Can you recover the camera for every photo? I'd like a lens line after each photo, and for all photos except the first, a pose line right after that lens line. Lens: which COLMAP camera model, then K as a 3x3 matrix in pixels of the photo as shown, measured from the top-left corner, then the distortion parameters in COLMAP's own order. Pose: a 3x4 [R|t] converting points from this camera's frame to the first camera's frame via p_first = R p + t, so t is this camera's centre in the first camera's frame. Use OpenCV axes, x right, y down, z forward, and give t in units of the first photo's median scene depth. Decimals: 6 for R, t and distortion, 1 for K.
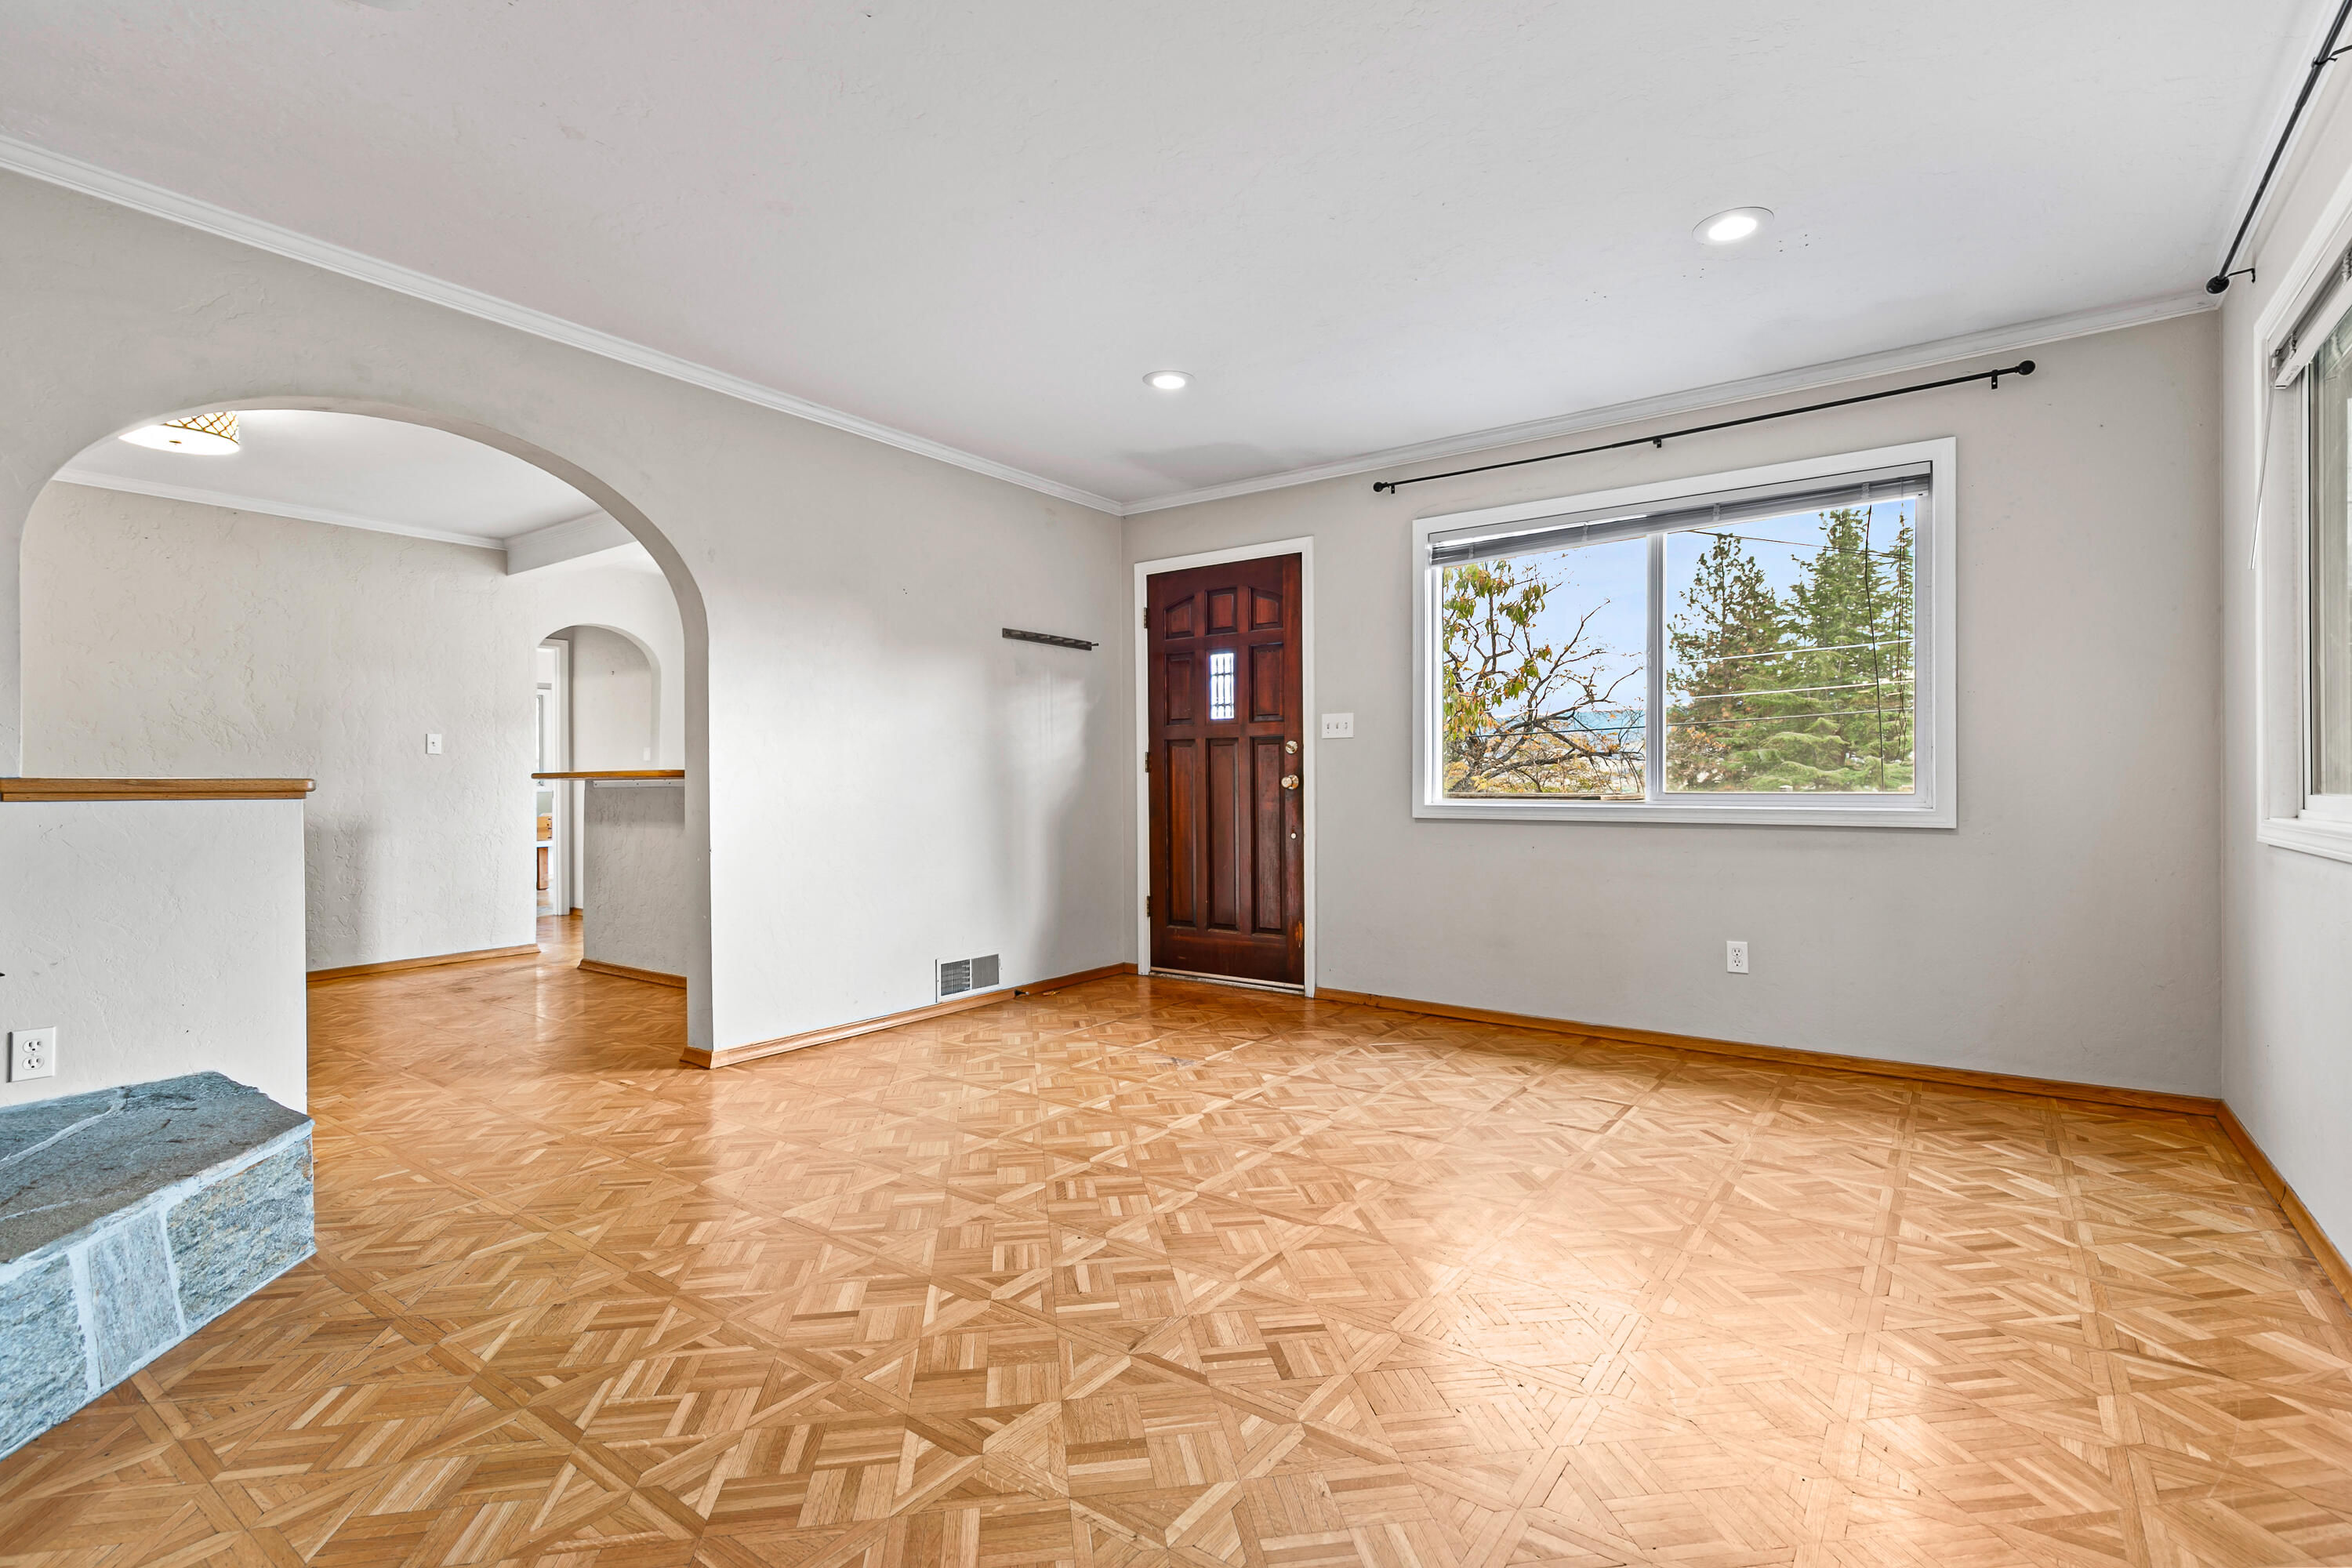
lens RADIAL K [[1093.4, 0, 1258.7], [0, 1093.4, 784.9], [0, 0, 1]] dist [0.014196, -0.002601]
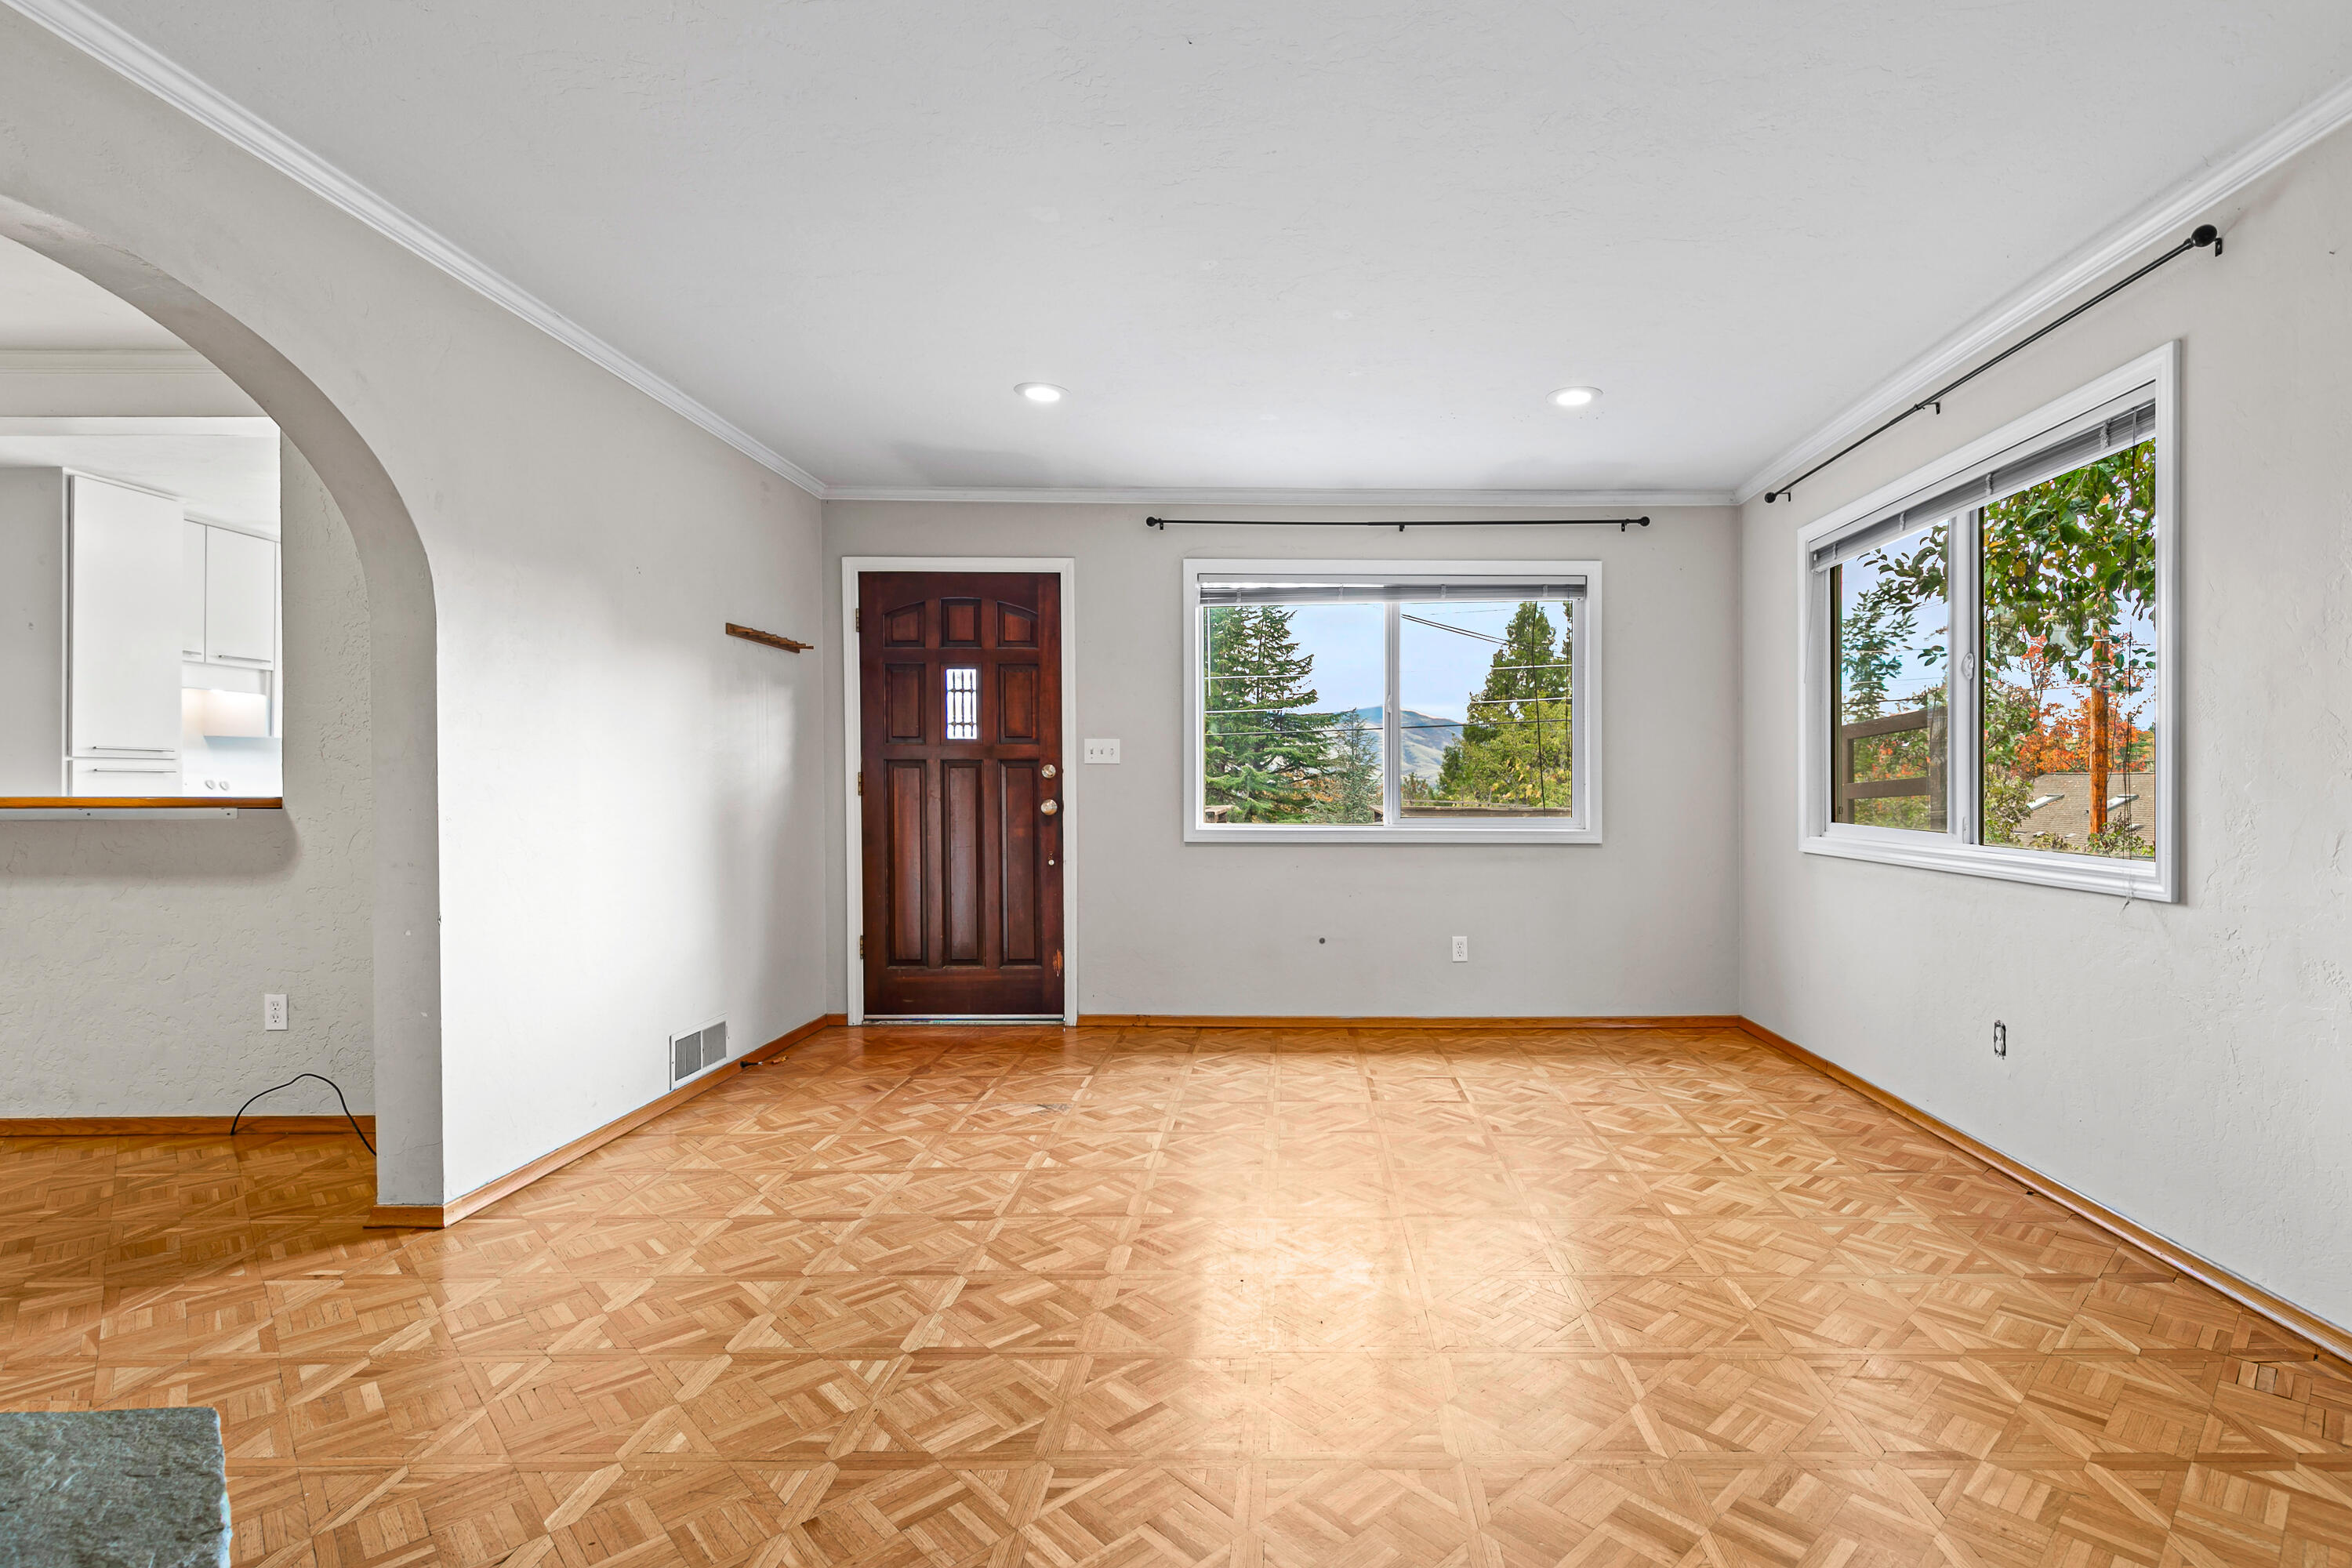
lens RADIAL K [[1093.4, 0, 1318.7], [0, 1093.4, 793.6], [0, 0, 1]] dist [0.014196, -0.002601]
pose [[0.807349, 0.000723, 0.590074, -0.362675], [-0.006247, 0.999954, 0.007322, -0.024360], [-0.590041, -0.009598, 0.807316, 0.072423]]
